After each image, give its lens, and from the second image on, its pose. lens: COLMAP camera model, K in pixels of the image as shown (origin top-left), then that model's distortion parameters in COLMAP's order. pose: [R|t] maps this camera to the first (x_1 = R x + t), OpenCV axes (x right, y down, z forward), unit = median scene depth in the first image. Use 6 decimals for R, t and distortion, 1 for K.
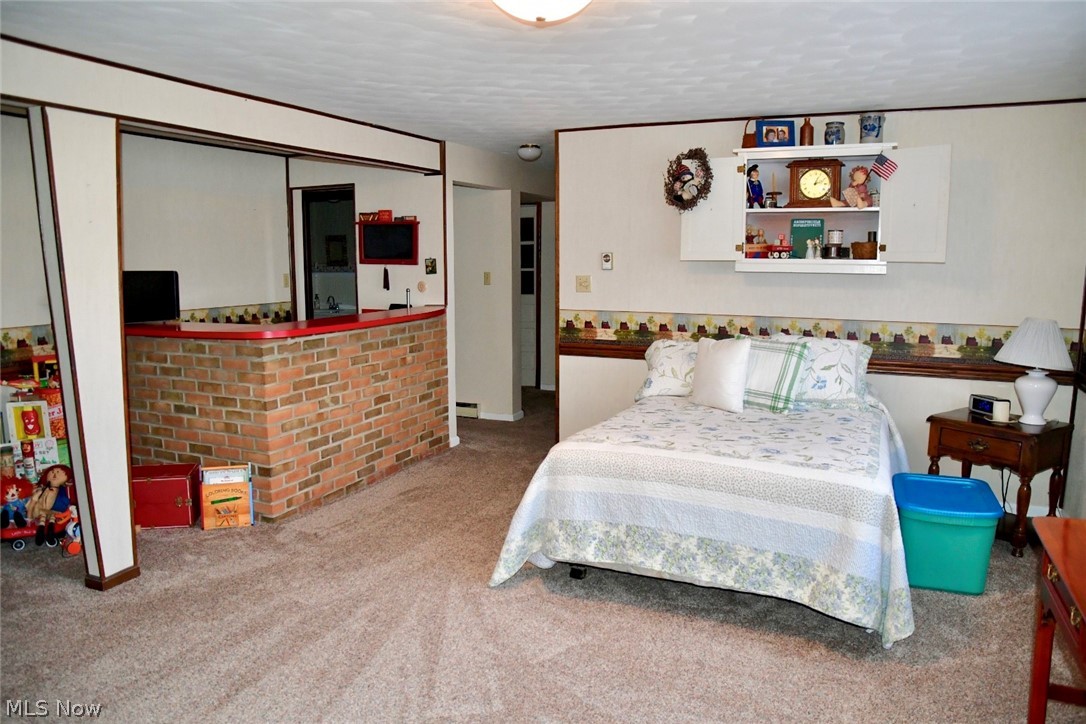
lens RADIAL K [[764.6, 0, 543.0], [0, 764.6, 362.0], [0, 0, 1]] dist [-0.123012, 0.076420]
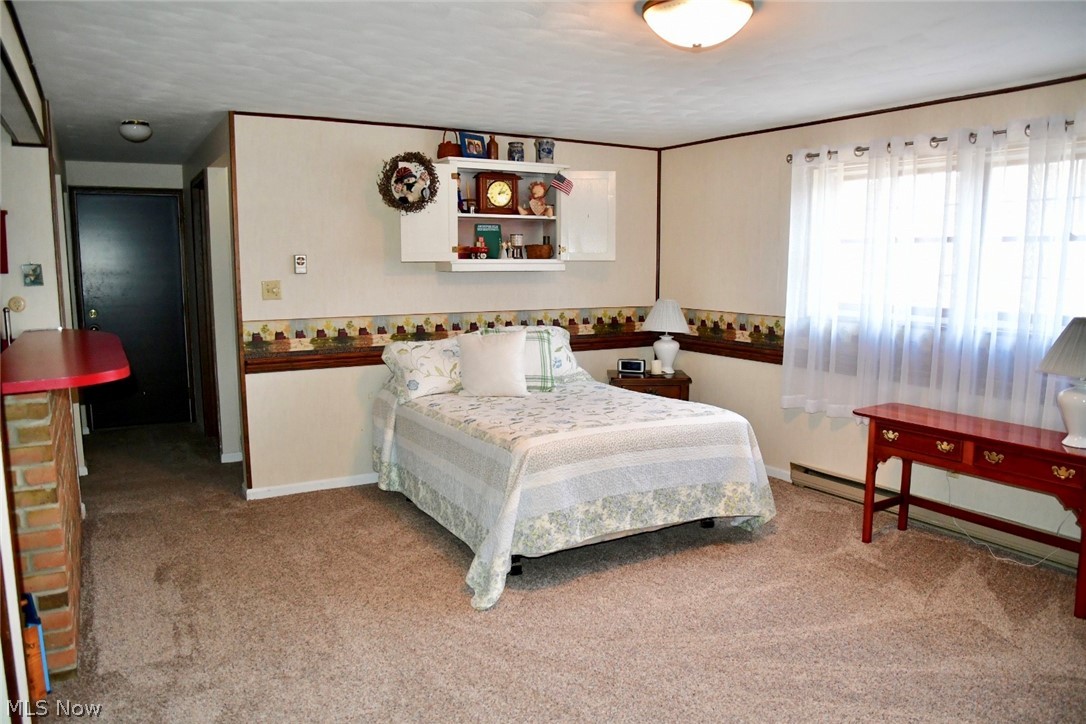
lens RADIAL K [[764.6, 0, 543.0], [0, 764.6, 362.0], [0, 0, 1]] dist [-0.123012, 0.076420]
pose [[0.573279, -0.108640, 0.812126, -0.573123], [0.111276, 0.992311, 0.054194, -0.037915], [-0.811769, 0.059302, 0.580960, 0.286055]]
